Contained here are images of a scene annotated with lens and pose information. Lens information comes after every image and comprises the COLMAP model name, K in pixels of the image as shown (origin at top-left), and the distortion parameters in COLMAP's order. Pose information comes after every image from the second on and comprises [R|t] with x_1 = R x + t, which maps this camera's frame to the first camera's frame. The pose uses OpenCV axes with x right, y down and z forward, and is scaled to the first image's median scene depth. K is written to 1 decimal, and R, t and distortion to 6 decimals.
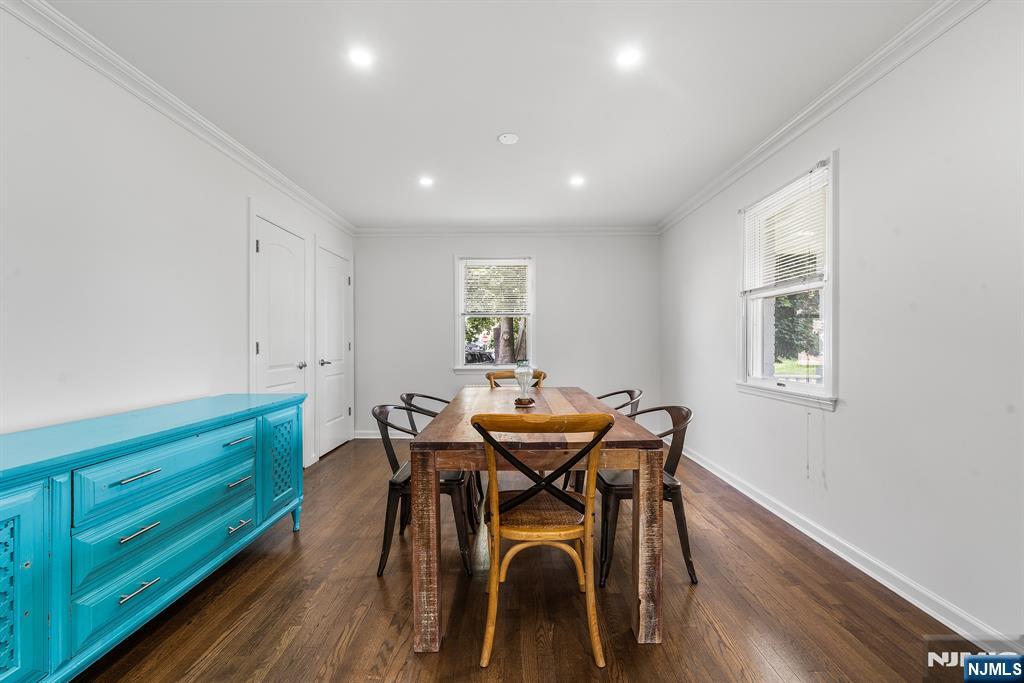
lens RADIAL K [[420.0, 0, 506.0], [0, 420.0, 341.2], [0, 0, 1]] dist [-0.001415, 0.000093]
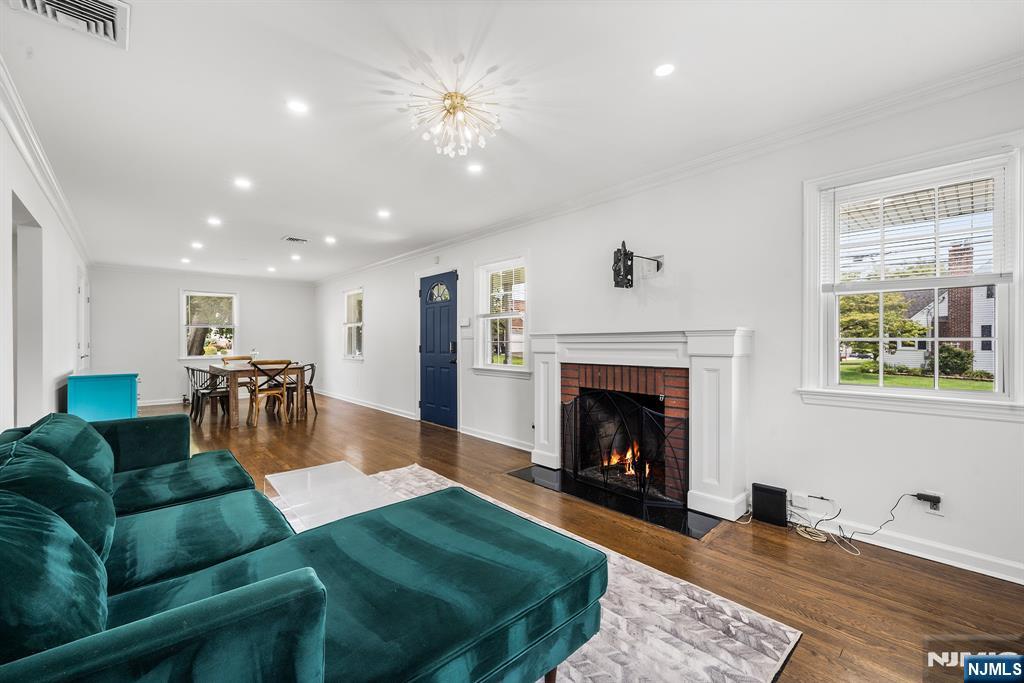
lens RADIAL K [[416.0, 0, 507.0], [0, 416.0, 343.2], [0, 0, 1]] dist [-0.000586, -0.000290]
pose [[0.733309, -0.001536, 0.679894, -0.899837], [-0.001643, 0.999991, 0.004031, -0.012015], [-0.679894, -0.004073, 0.733299, -3.185346]]
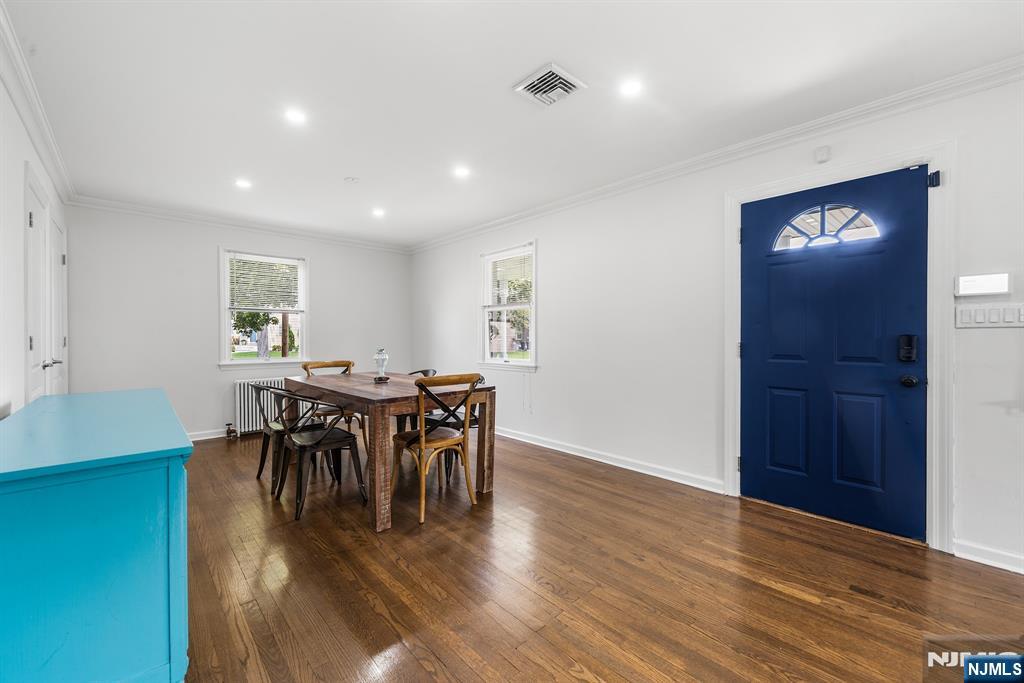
lens RADIAL K [[416.0, 0, 507.0], [0, 416.0, 343.2], [0, 0, 1]] dist [-0.000586, -0.000290]
pose [[0.731136, -0.007230, 0.682193, -0.922784], [-0.002465, 0.999909, 0.013239, 0.006622], [-0.682227, -0.011361, 0.731052, -0.470275]]
